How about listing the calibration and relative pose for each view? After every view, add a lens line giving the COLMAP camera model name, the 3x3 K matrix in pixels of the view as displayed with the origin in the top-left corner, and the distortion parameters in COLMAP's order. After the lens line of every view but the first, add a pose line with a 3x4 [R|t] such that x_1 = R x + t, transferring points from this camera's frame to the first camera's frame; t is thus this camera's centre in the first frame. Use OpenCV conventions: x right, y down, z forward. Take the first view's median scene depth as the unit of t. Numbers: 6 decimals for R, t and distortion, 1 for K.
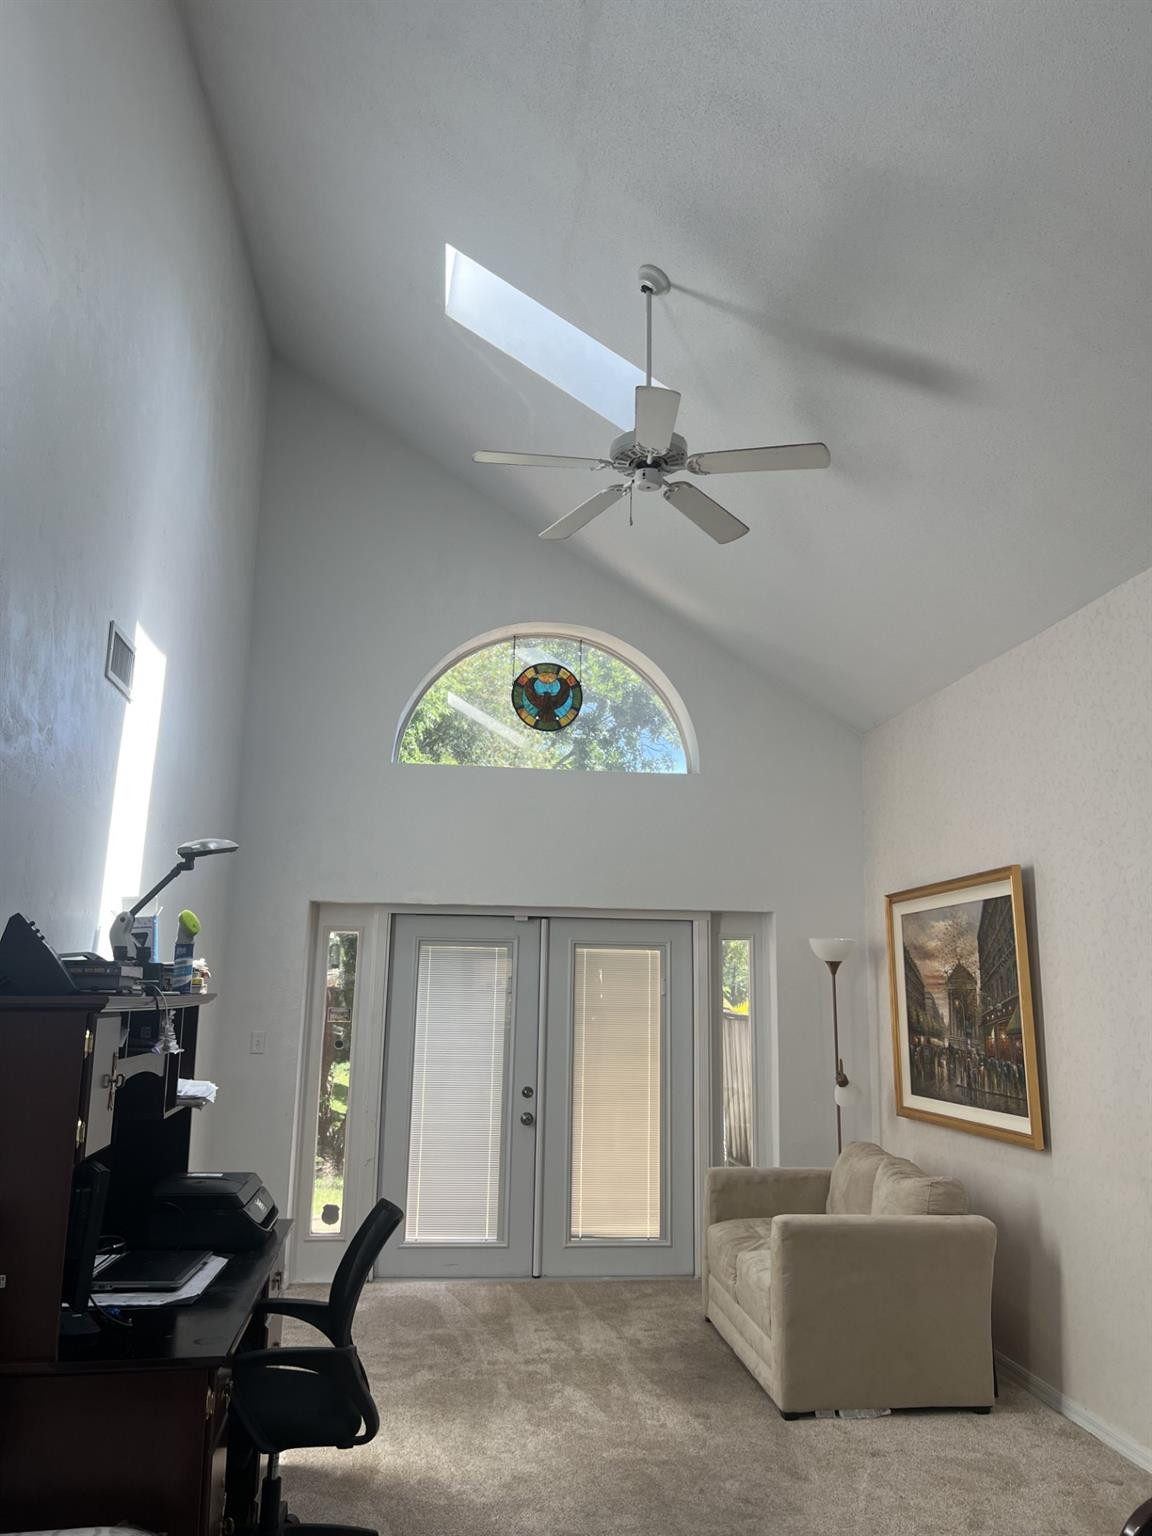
lens RADIAL K [[1144.6, 0, 578.3], [0, 1144.6, 743.8], [0, 0, 1]] dist [0.125002, -0.264880]
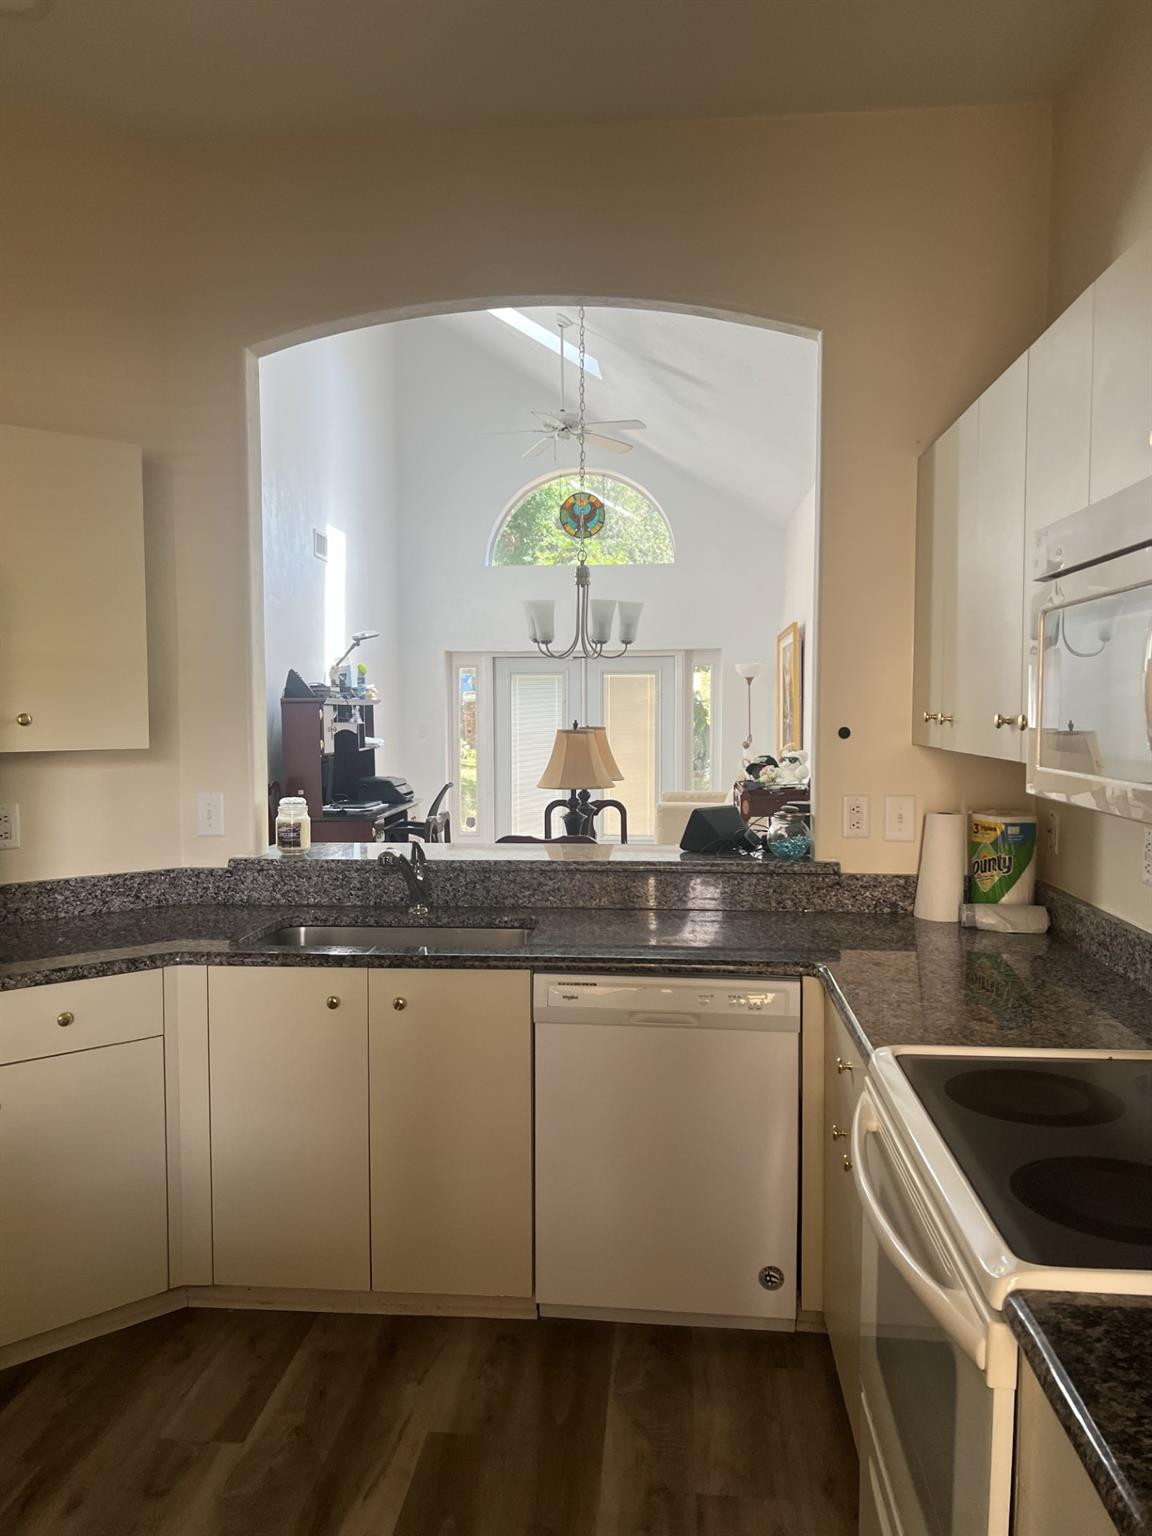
lens RADIAL K [[1149.5, 0, 561.7], [0, 1149.5, 767.0], [0, 0, 1]] dist [0.104560, -0.138837]
pose [[0.977448, -0.010067, -0.210938, 0.468941], [0.063641, 0.966468, 0.248775, -0.176664], [0.201360, -0.256589, 0.945313, -0.993666]]
